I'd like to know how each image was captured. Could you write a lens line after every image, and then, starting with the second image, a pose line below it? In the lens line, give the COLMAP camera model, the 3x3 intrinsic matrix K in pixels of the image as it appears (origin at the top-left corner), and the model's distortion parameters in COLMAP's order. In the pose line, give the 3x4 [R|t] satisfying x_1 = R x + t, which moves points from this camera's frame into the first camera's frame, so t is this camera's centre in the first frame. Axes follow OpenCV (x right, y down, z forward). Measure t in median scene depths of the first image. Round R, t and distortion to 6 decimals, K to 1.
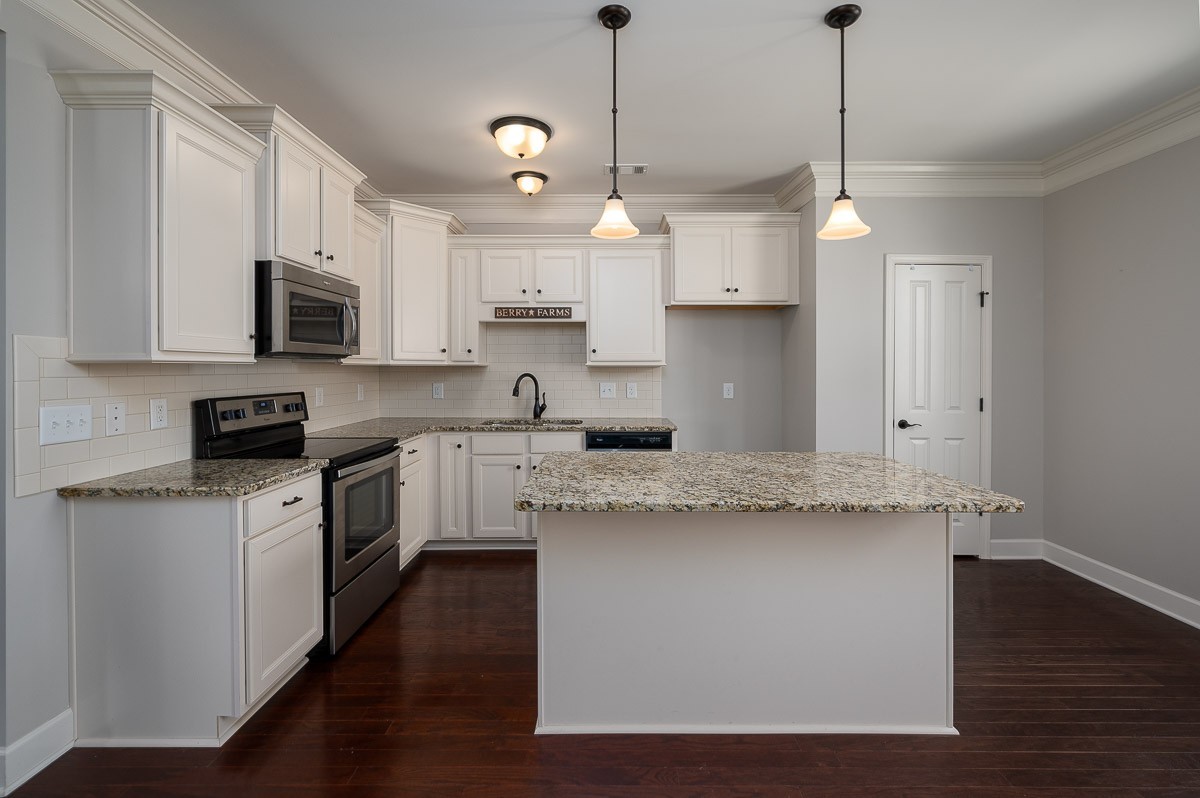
lens RADIAL K [[511.3, 0, 599.7], [0, 511.3, 372.2], [0, 0, 1]] dist [-0.000101, 0.000035]
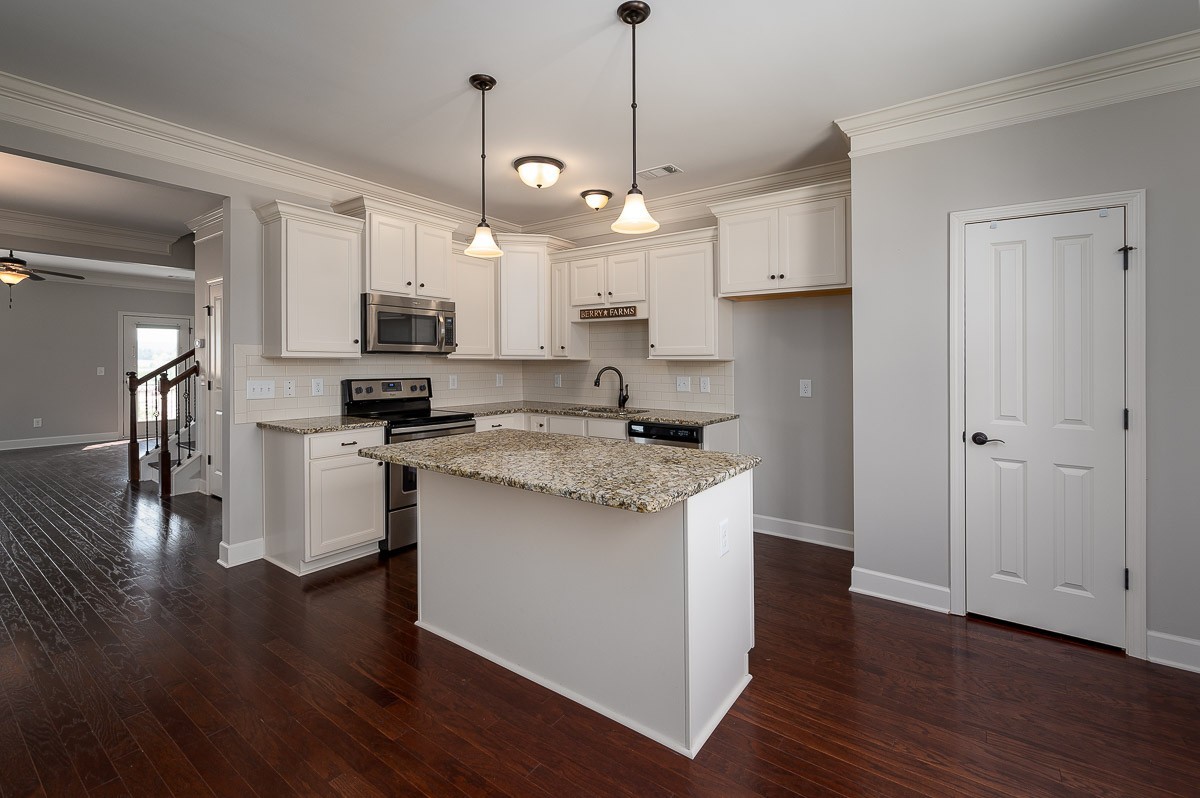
lens RADIAL K [[513.9, 0, 603.2], [0, 513.9, 366.4], [0, 0, 1]] dist [-0.000447, -0.000284]
pose [[0.819720, 0.006812, -0.572725, 0.558755], [-0.008352, 0.999965, -0.000060, 0.001802], [0.572704, 0.004832, 0.819748, 0.075745]]
